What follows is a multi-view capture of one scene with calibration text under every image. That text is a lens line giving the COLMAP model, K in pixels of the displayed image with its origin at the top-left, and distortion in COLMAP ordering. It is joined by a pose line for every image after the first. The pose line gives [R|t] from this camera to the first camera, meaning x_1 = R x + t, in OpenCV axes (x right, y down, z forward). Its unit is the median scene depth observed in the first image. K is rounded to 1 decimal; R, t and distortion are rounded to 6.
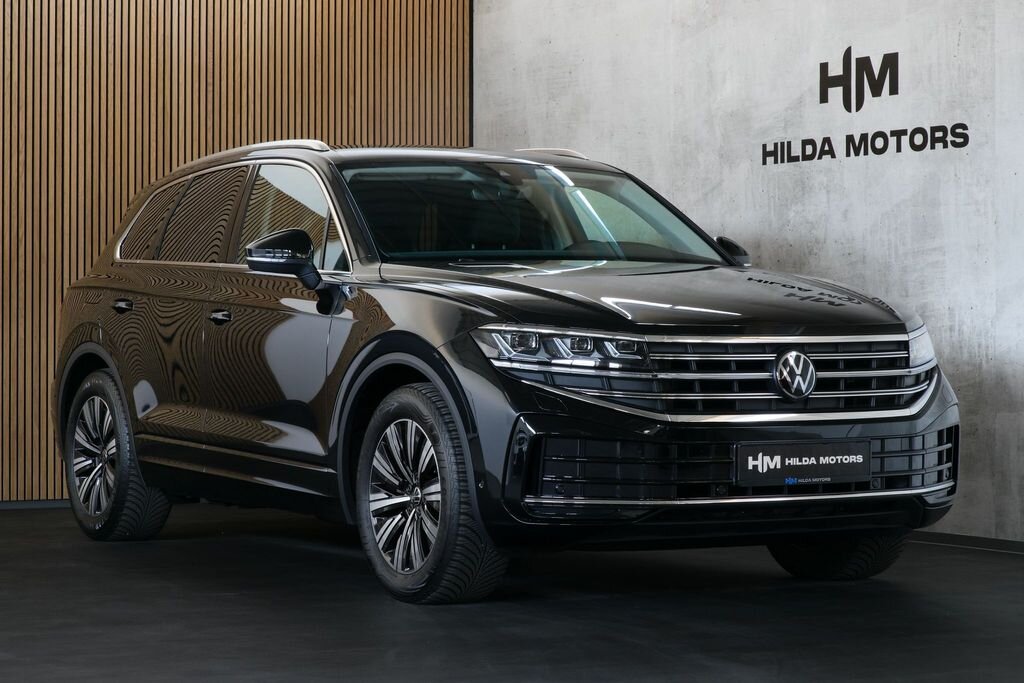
lens RADIAL K [[2560.9, 0, 512.0], [0, 2560.9, 341.5], [0, 0, 1]] dist [-0.085235, 0.516034]
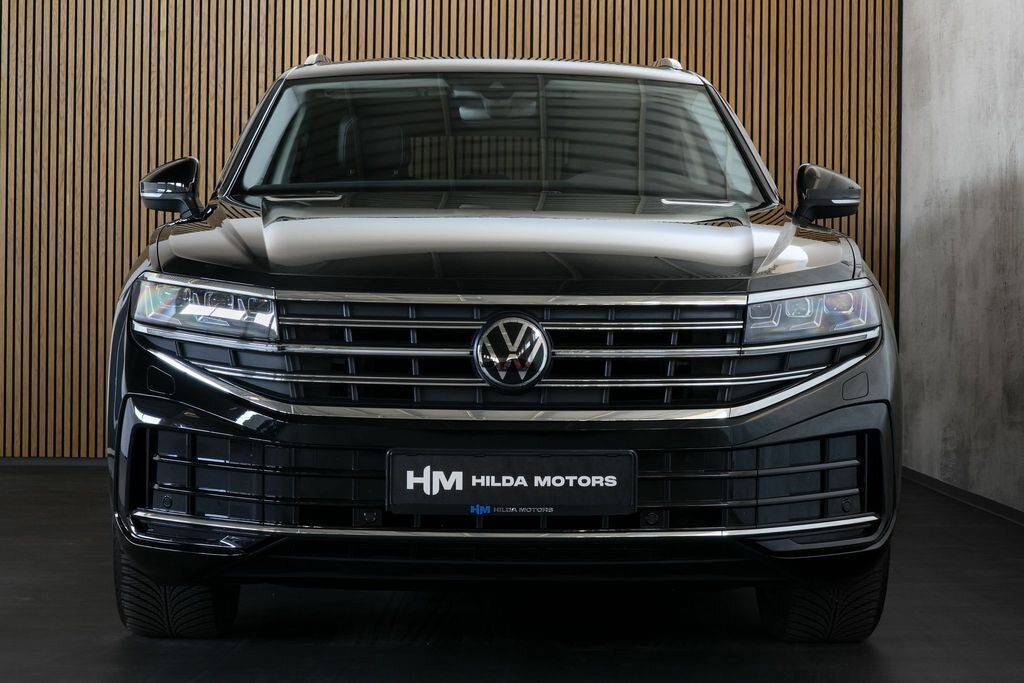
lens RADIAL K [[2156.3, 0, 512.0], [0, 2156.3, 341.5], [0, 0, 1]] dist [-0.171080, 0.435253]
pose [[0.878553, 0.024804, -0.477000, 0.356101], [-0.014342, 0.999570, 0.025563, -0.004084], [0.477429, -0.015618, 0.878532, 0.466352]]
